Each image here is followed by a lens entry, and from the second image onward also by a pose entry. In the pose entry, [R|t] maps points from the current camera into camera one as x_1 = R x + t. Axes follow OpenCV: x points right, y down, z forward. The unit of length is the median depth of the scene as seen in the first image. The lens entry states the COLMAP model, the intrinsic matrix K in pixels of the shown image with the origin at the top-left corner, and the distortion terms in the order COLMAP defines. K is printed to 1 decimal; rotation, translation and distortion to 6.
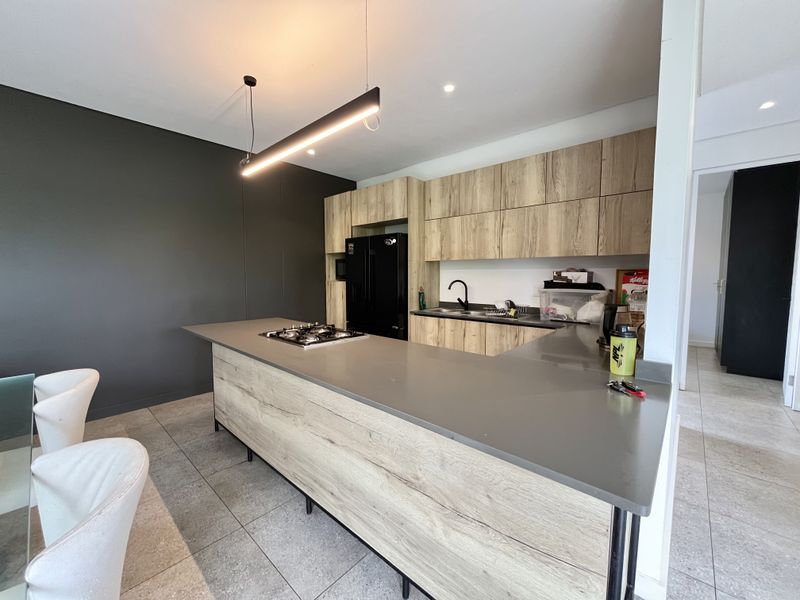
lens RADIAL K [[323.1, 0, 397.2], [0, 323.1, 298.1], [0, 0, 1]] dist [-0.002519, -0.000575]
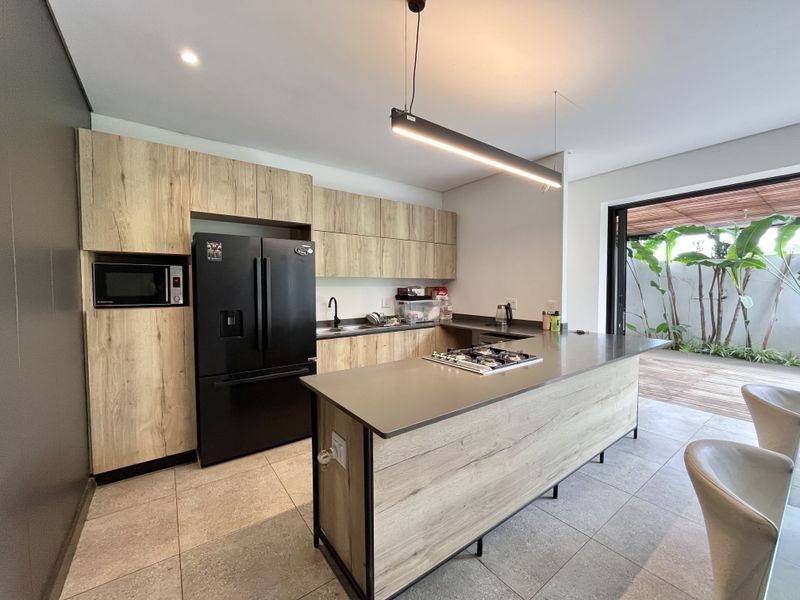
lens RADIAL K [[323.1, 0, 397.2], [0, 323.1, 298.1], [0, 0, 1]] dist [-0.002519, -0.000575]
pose [[0.205127, -0.037024, 0.978035, -0.819770], [0.075256, 0.996922, 0.021955, -0.067592], [-0.975838, 0.069100, 0.207282, 0.689875]]
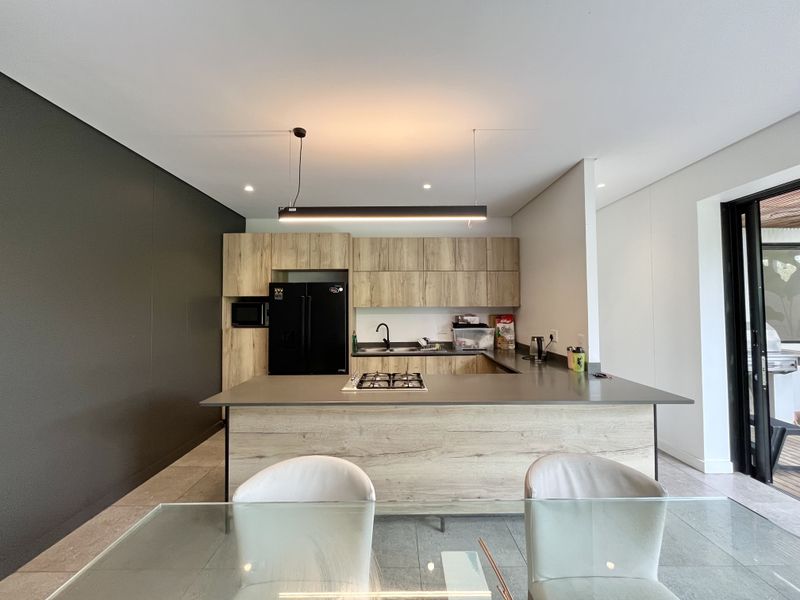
lens RADIAL K [[323.1, 0, 397.2], [0, 323.1, 298.1], [0, 0, 1]] dist [-0.002519, -0.000575]
pose [[0.739199, 0.016541, 0.673283, -0.651432], [0.055544, 0.994795, -0.085422, -0.049189], [-0.671192, 0.100541, 0.734433, 0.090659]]
